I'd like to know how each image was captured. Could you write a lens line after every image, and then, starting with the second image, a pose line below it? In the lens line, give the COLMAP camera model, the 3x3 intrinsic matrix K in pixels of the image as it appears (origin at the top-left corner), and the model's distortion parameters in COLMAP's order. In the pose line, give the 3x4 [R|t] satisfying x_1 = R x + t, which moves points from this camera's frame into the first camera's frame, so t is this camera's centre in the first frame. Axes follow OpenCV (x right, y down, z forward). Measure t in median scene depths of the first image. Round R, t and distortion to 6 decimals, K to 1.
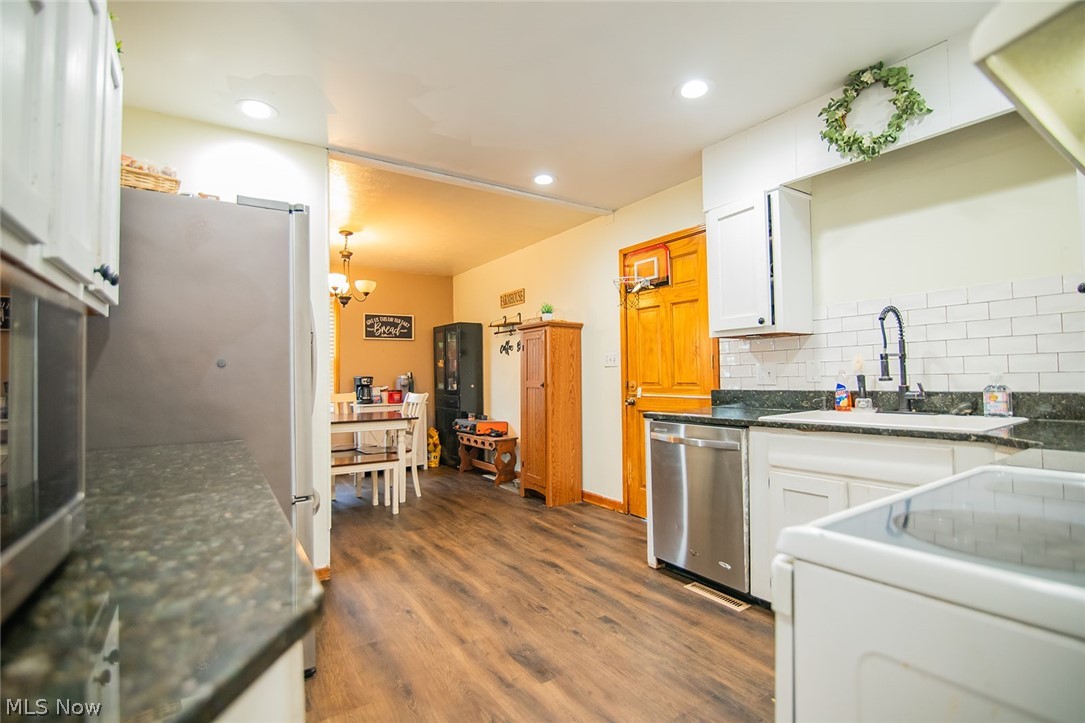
lens RADIAL K [[503.4, 0, 545.3], [0, 503.4, 363.7], [0, 0, 1]] dist [-0.019245, 0.000892]
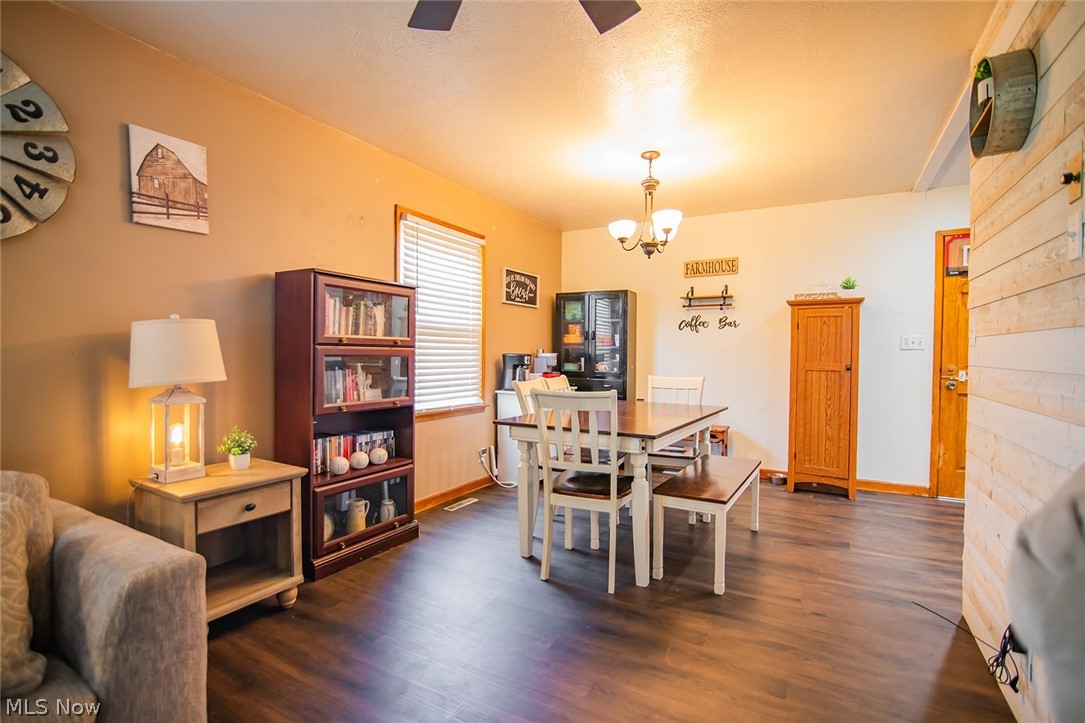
lens RADIAL K [[509.7, 0, 536.9], [0, 509.7, 363.0], [0, 0, 1]] dist [-0.023515, 0.000339]
pose [[0.894409, 0.010578, 0.447125, -1.168329], [-0.027780, 0.999104, 0.031935, 0.025433], [-0.446387, -0.040984, 0.893901, 0.551848]]
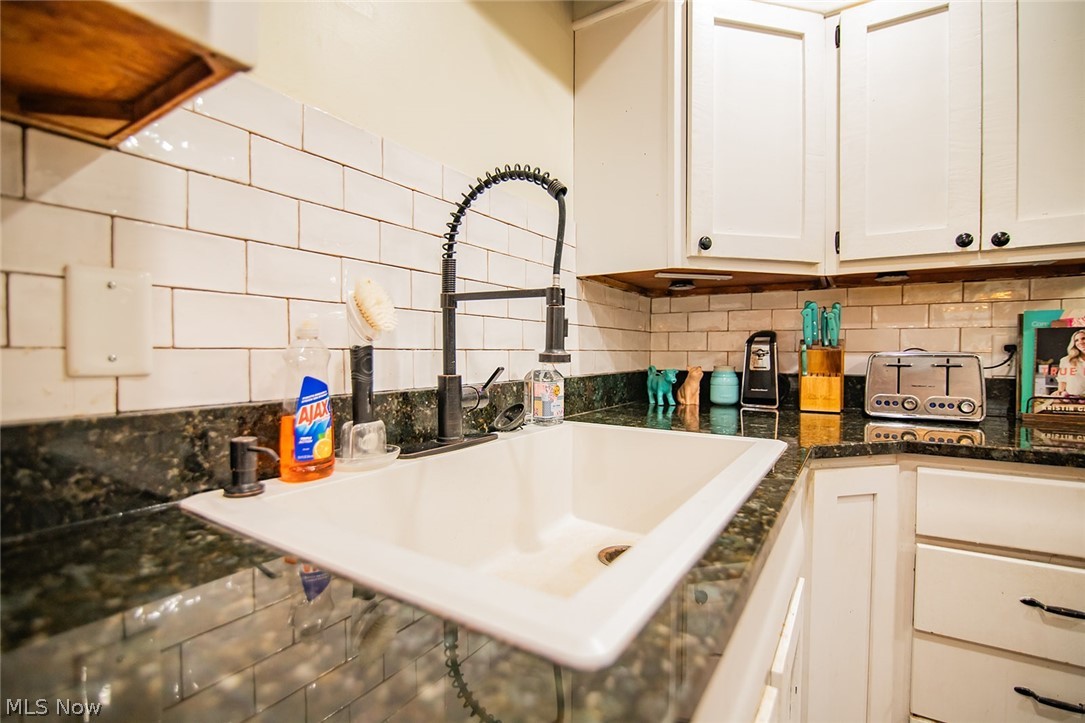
lens RADIAL K [[500.2, 0, 545.6], [0, 500.2, 363.3], [0, 0, 1]] dist [-0.019433, 0.000752]
pose [[-0.403518, 0.003077, 0.914967, 0.220677], [-0.016012, 0.999817, -0.010424, 0.025208], [-0.914832, -0.018857, -0.403395, 0.742219]]
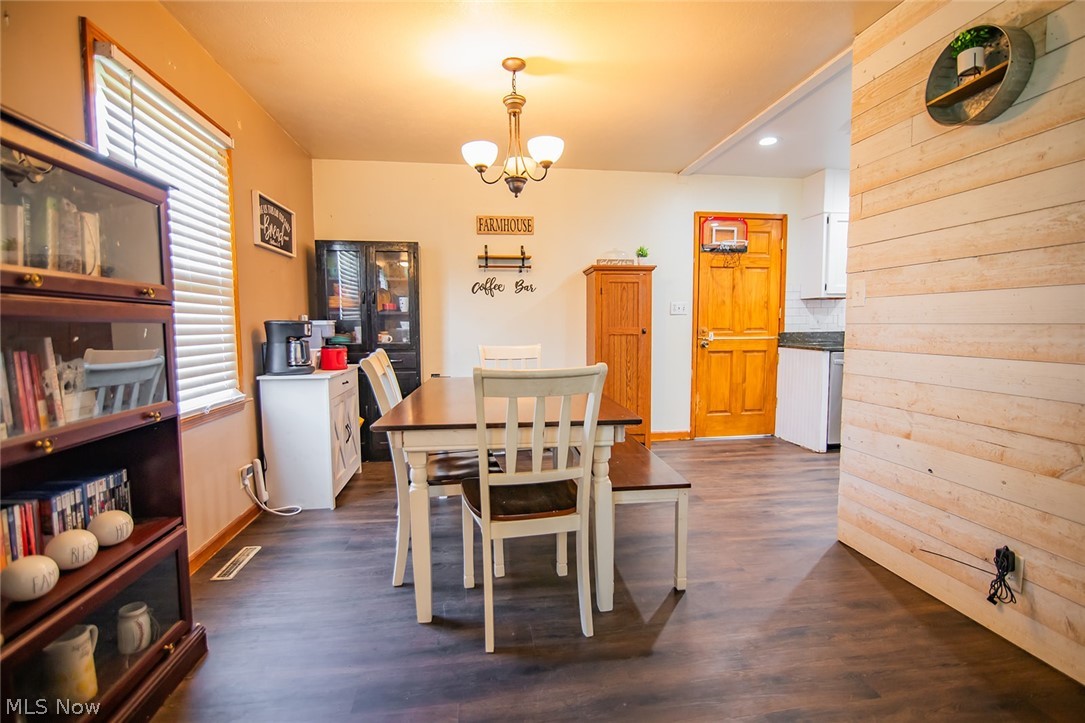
lens RADIAL K [[500.2, 0, 545.6], [0, 500.2, 363.3], [0, 0, 1]] dist [-0.019433, 0.000752]
pose [[0.434236, -0.057825, 0.898941, -1.224148], [-0.019044, 0.997125, 0.073340, 0.046587], [-0.900598, -0.048966, 0.431886, 0.953678]]
